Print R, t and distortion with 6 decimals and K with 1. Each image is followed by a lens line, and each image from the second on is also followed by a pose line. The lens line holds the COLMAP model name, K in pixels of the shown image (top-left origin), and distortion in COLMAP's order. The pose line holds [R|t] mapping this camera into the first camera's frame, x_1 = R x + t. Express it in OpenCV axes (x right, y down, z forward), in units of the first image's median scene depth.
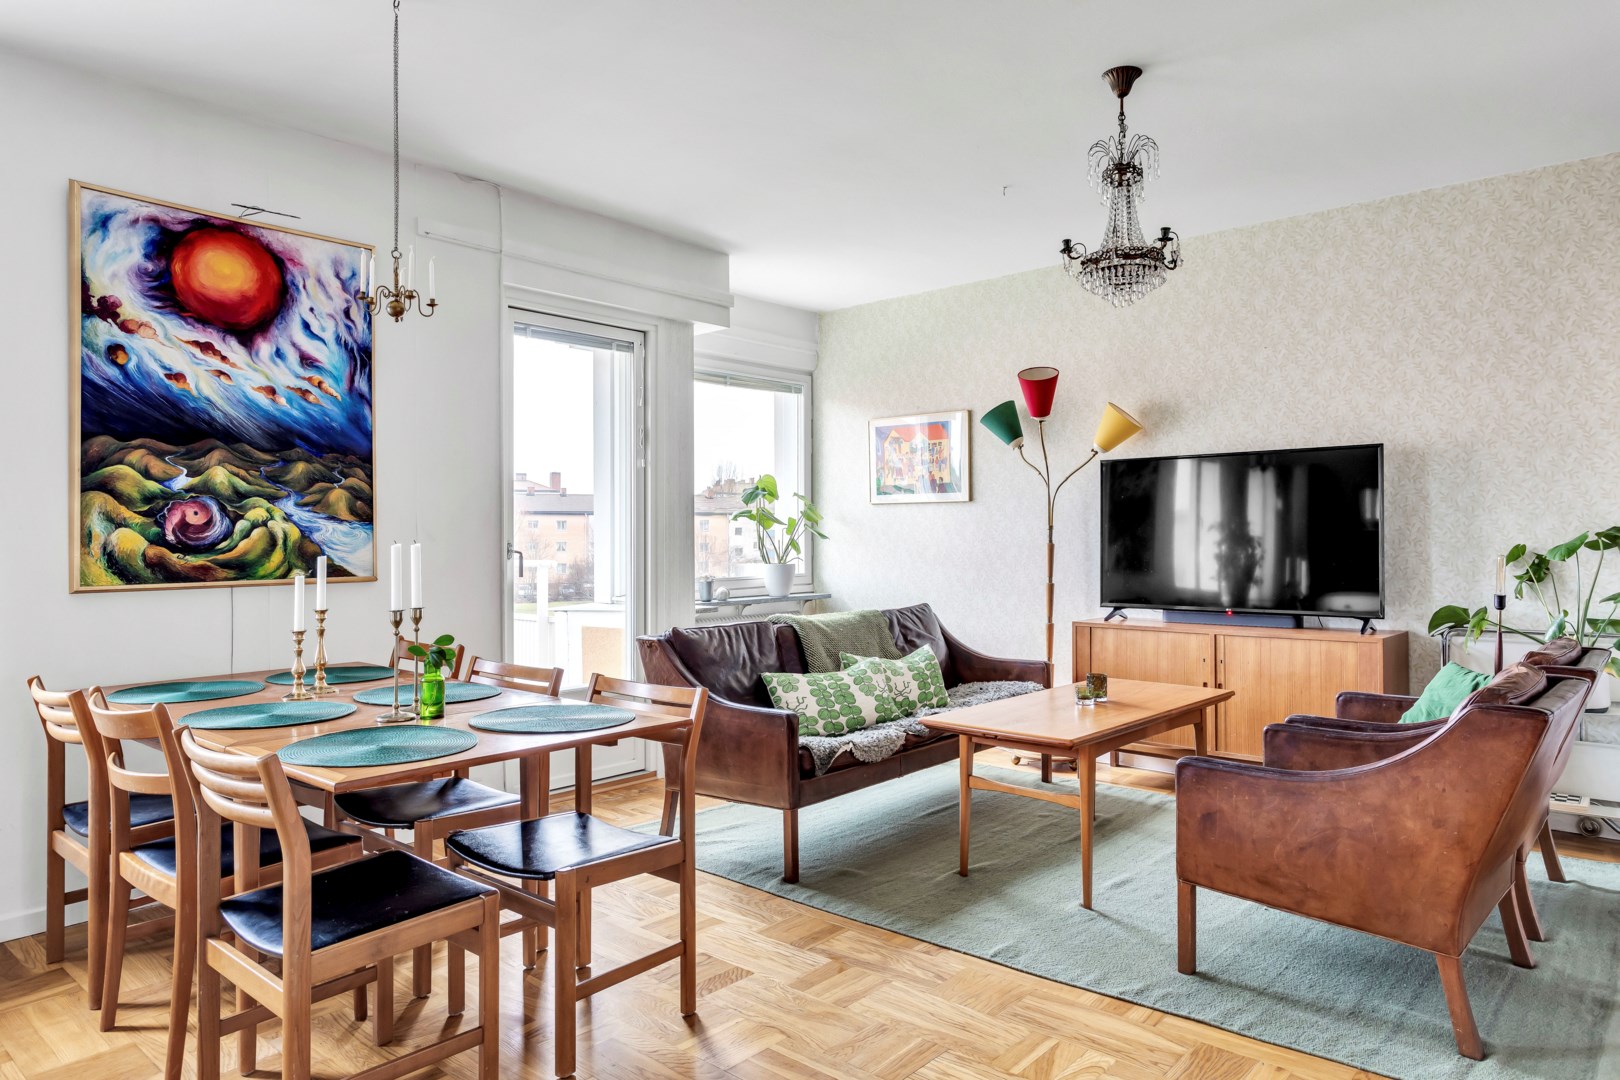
lens RADIAL K [[1007.1, 0, 824.4], [0, 1007.1, 537.1], [0, 0, 1]] dist [-0.004698, 0.003171]
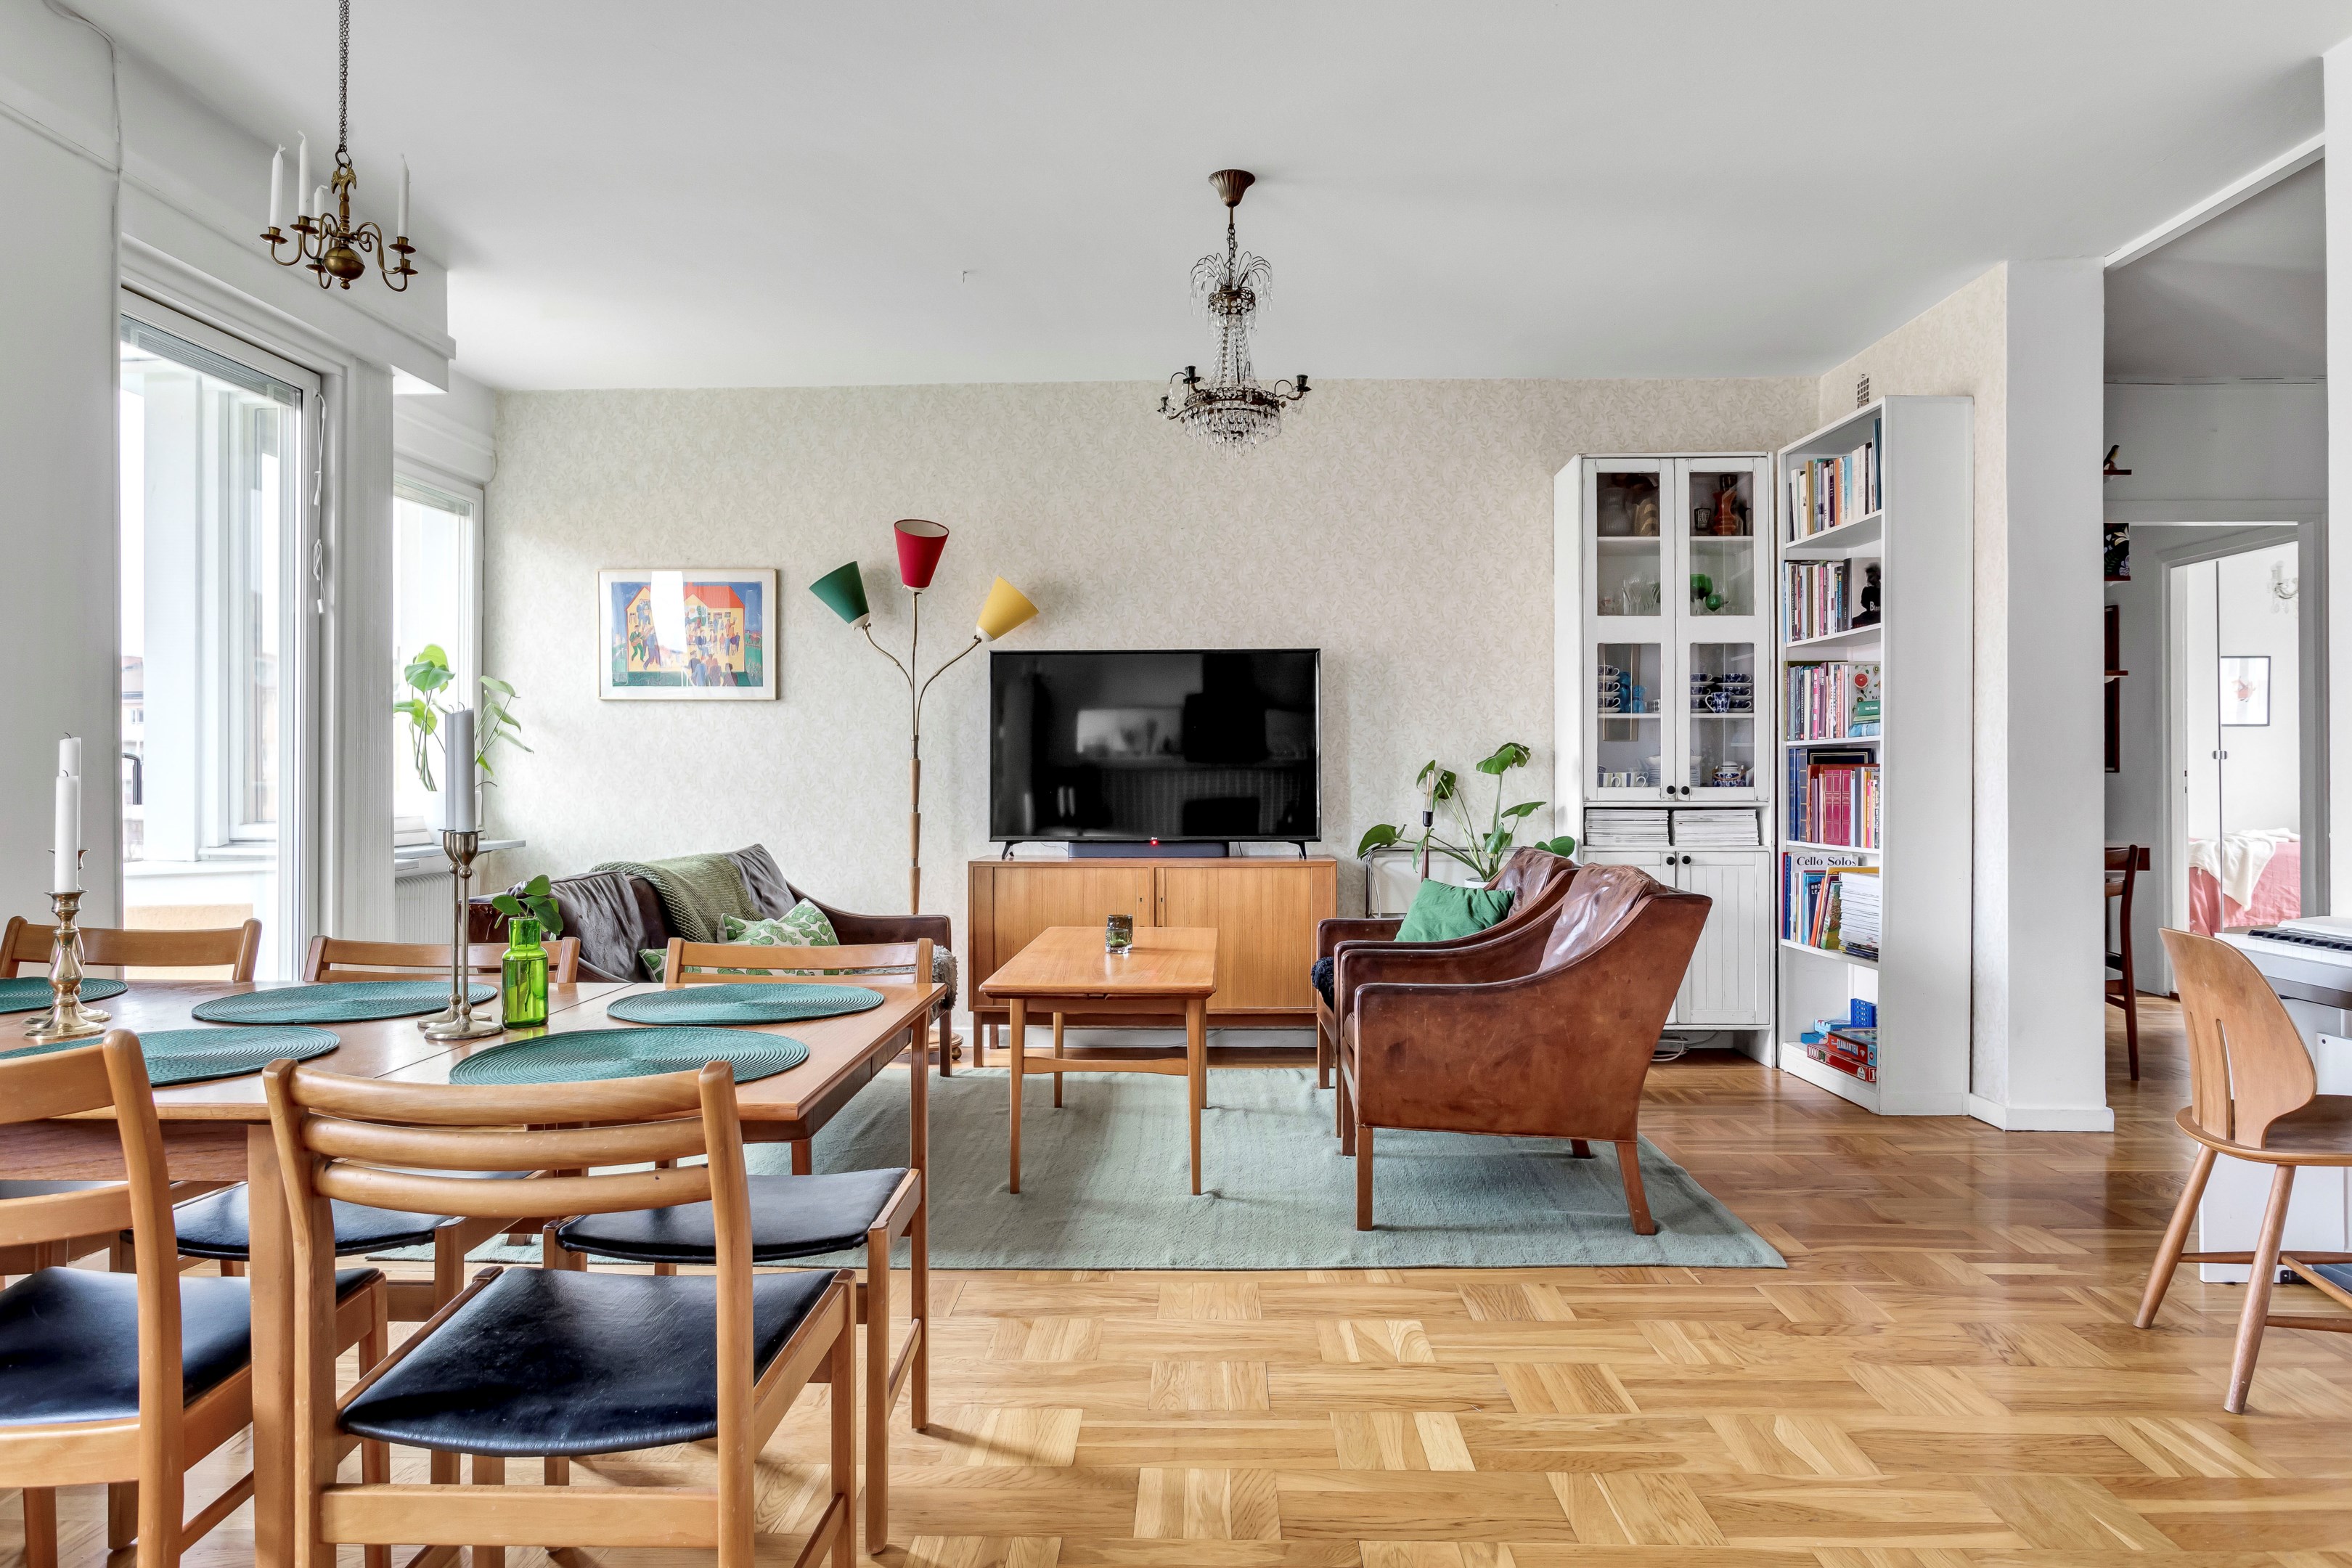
lens RADIAL K [[1395.0, 0, 1183.4], [0, 1395.0, 785.8], [0, 0, 1]] dist [-0.014717, 0.007506]
pose [[0.773055, -0.001060, 0.634338, -0.342712], [-0.002648, 0.999985, 0.004898, 0.025087], [-0.634334, -0.005466, 0.773040, 0.102872]]
